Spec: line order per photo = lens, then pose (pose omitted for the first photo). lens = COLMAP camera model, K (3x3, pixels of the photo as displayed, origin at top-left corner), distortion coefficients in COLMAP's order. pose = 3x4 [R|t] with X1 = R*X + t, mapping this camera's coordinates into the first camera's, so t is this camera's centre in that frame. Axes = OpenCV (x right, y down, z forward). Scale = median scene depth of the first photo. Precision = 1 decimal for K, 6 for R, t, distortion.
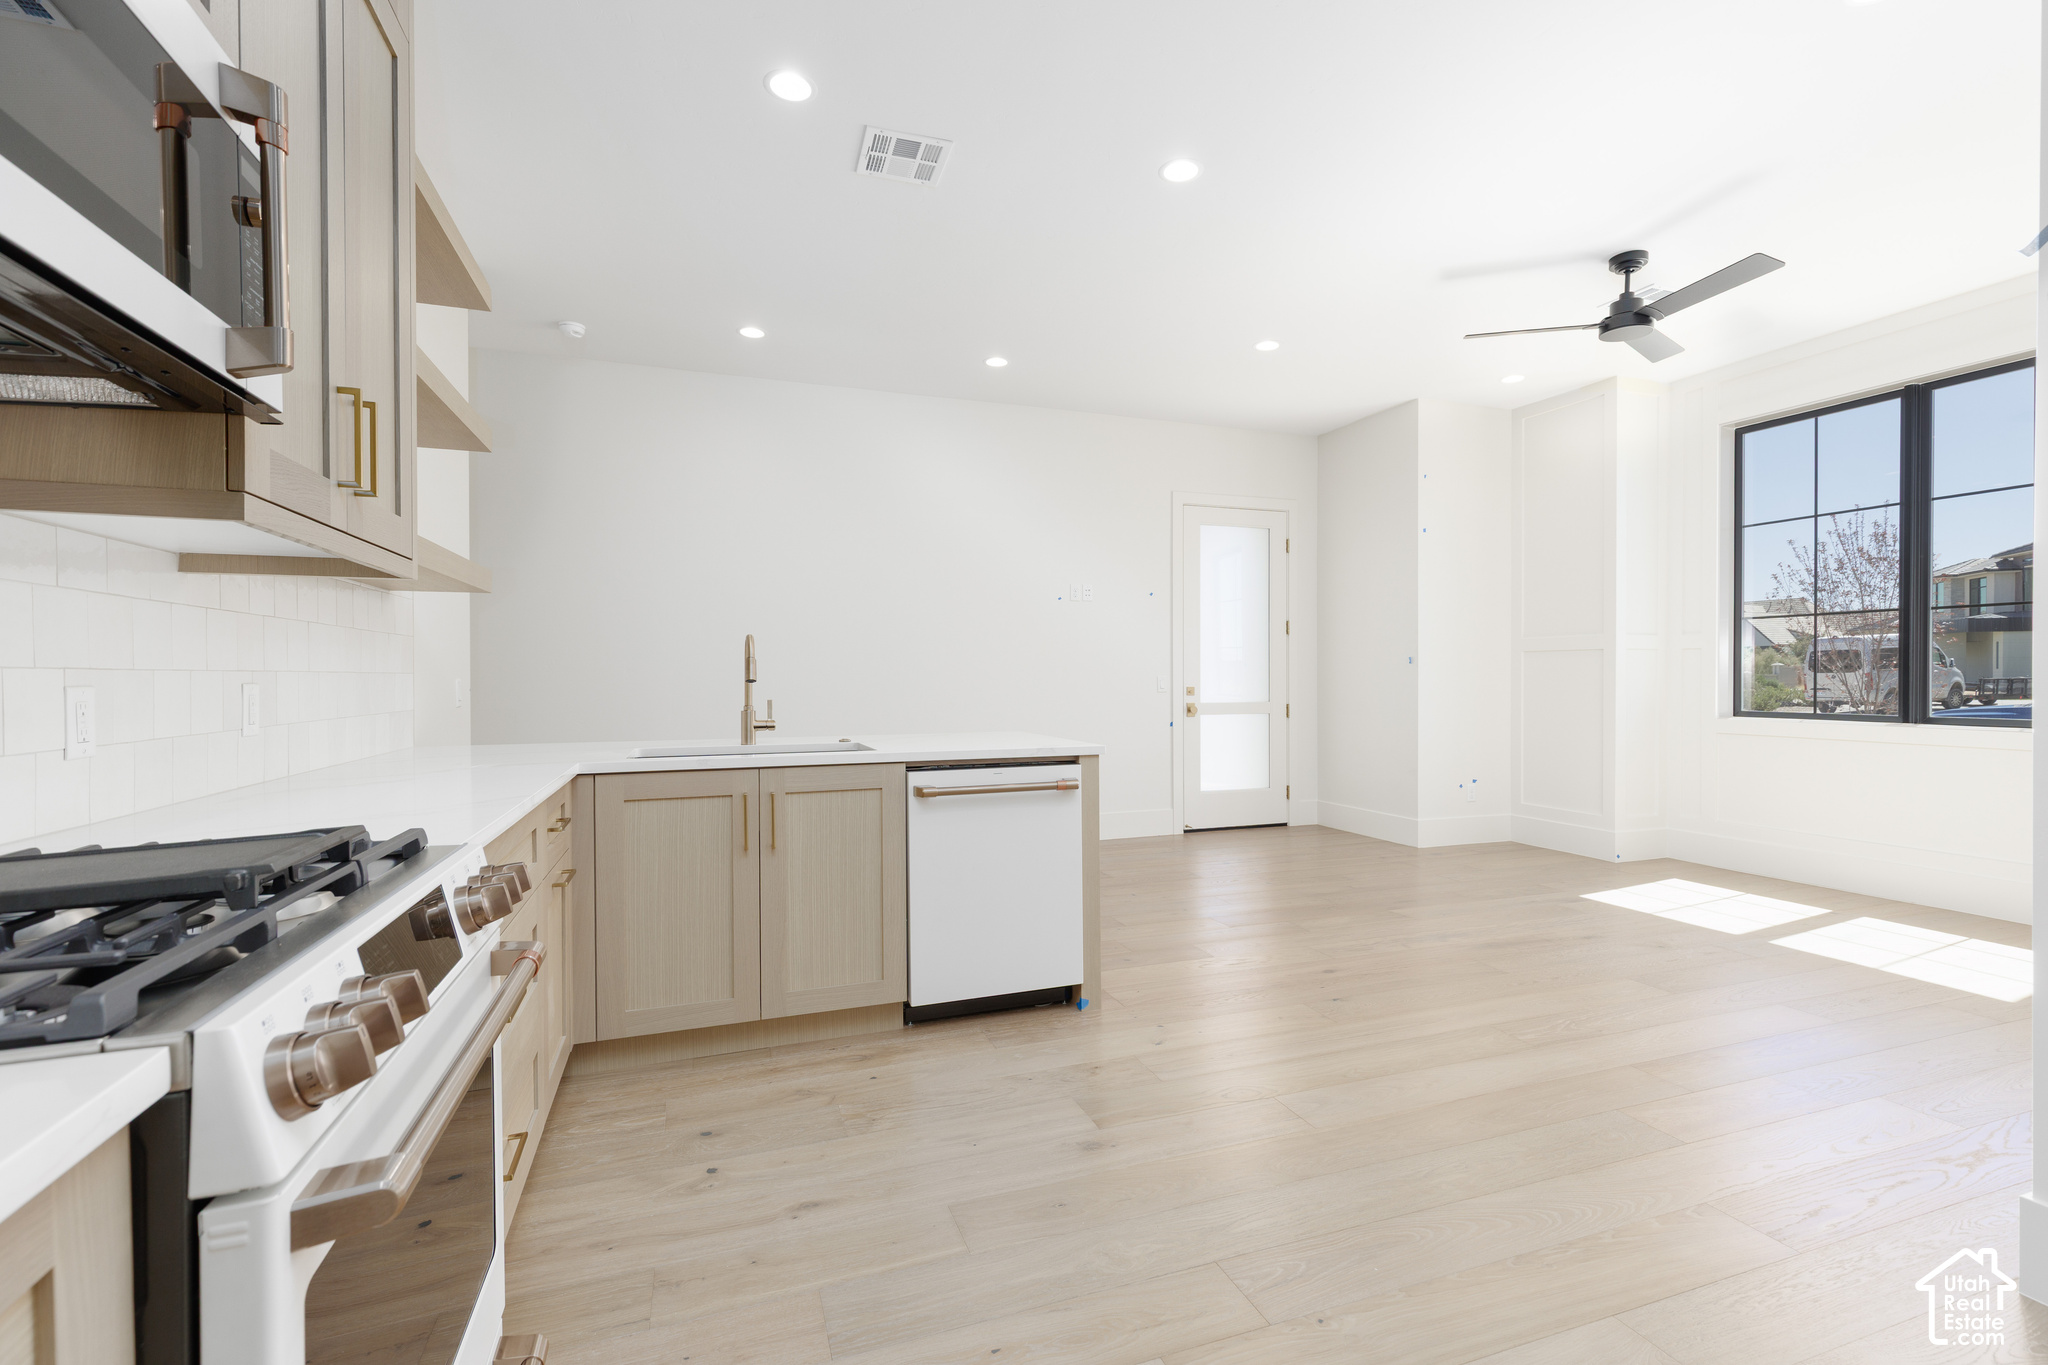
lens RADIAL K [[911.7, 0, 1023.6], [0, 911.7, 682.3], [0, 0, 1]] dist [-0.001011, 0.000473]
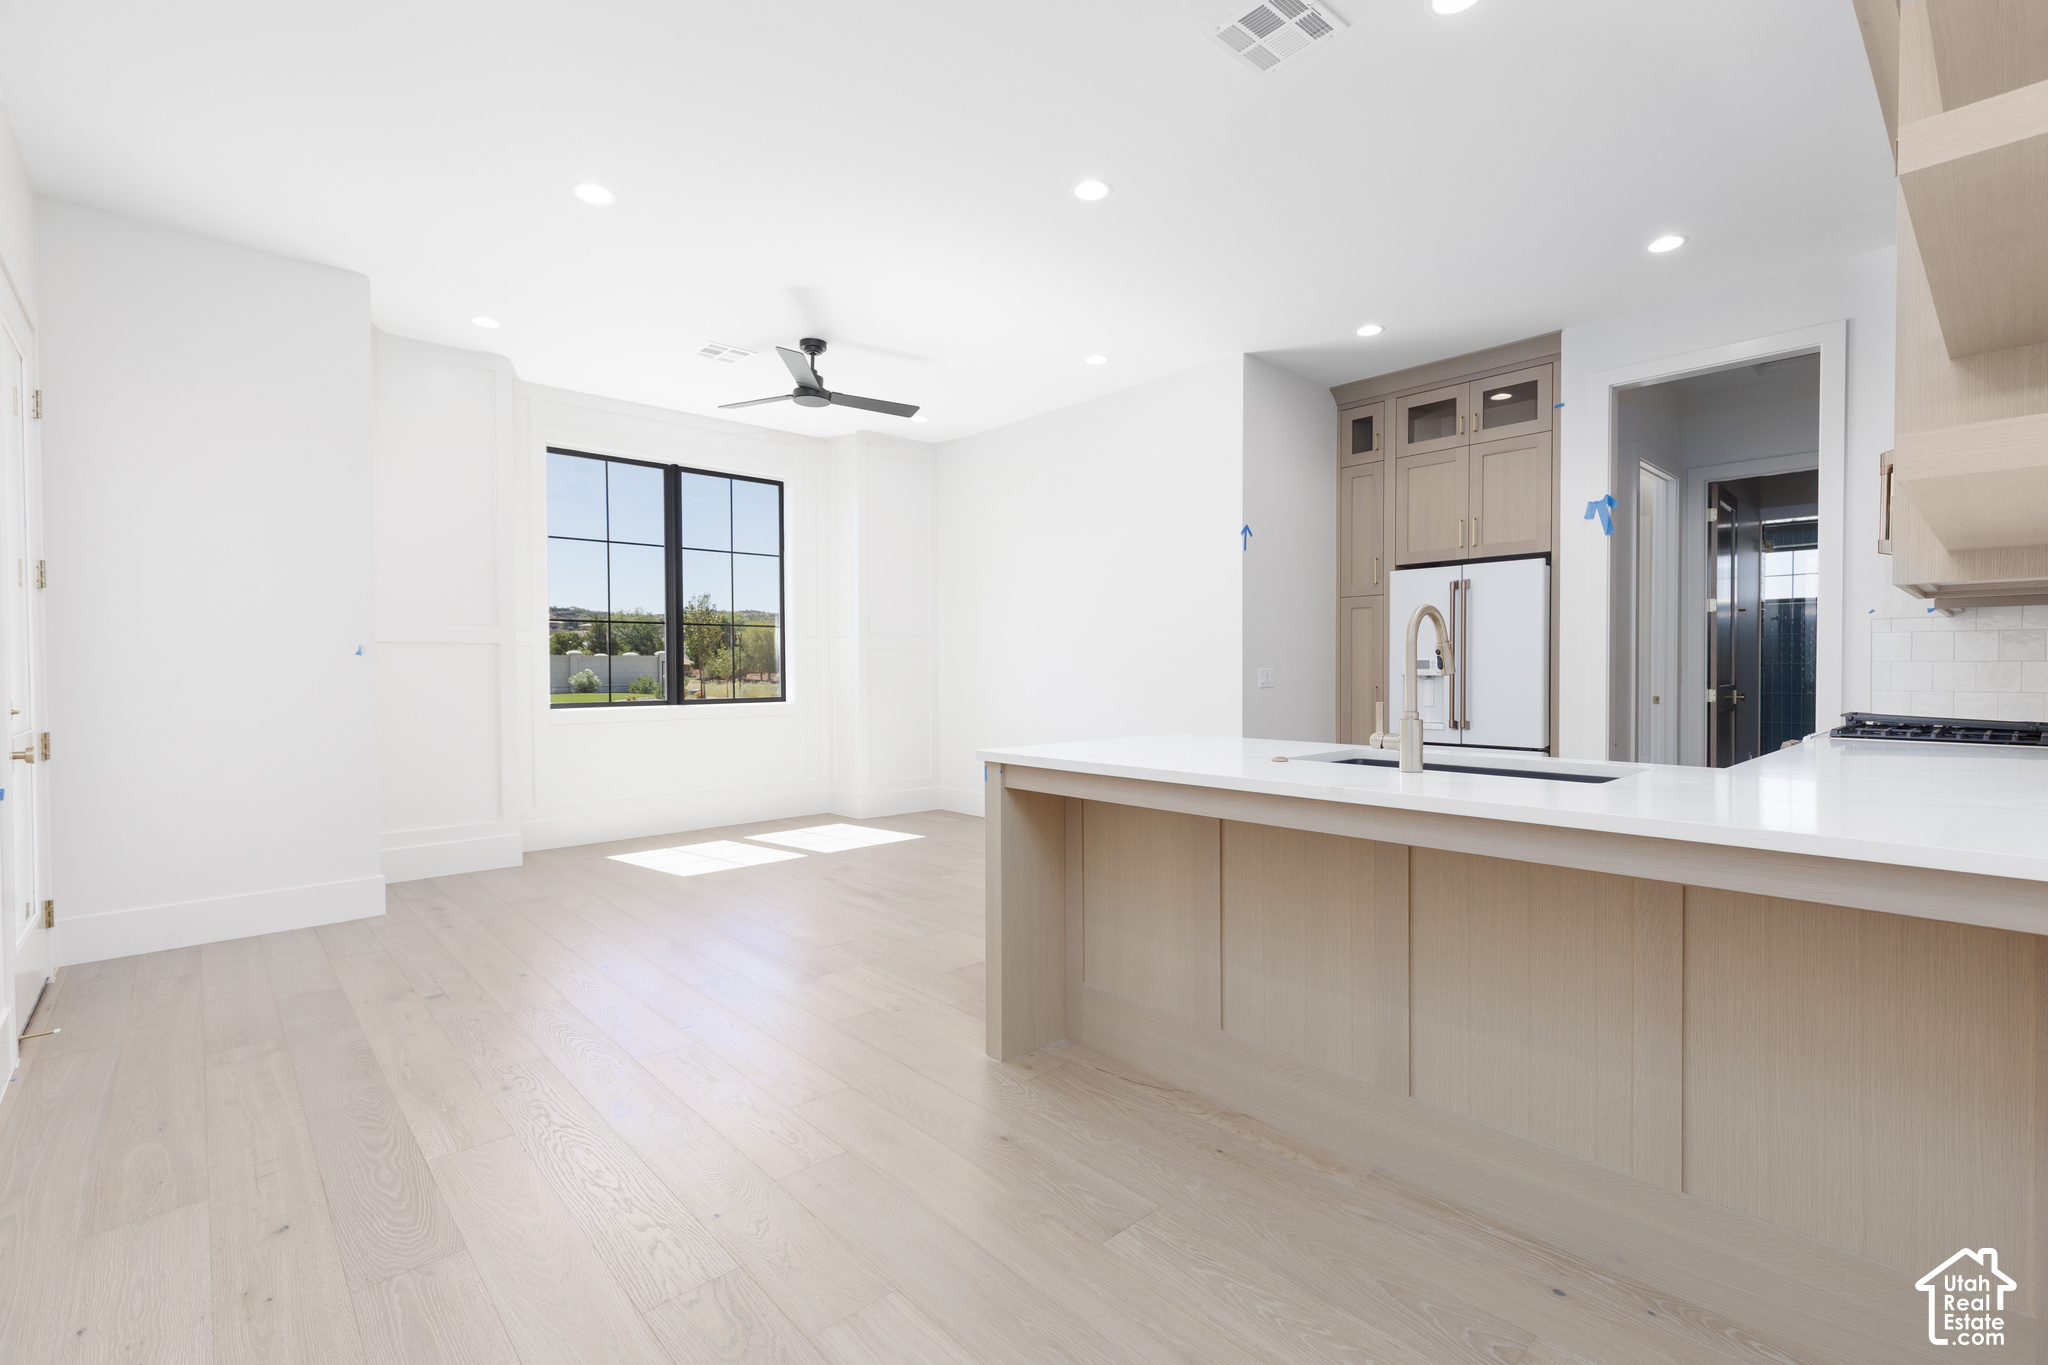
lens RADIAL K [[911.7, 0, 1019.9], [0, 911.7, 680.5], [0, 0, 1]] dist [-0.001011, 0.000473]
pose [[-0.397609, -0.011954, 0.917477, -0.541031], [0.008348, 0.999827, 0.016645, -0.010344], [-0.917517, 0.014277, -0.397440, 1.077831]]
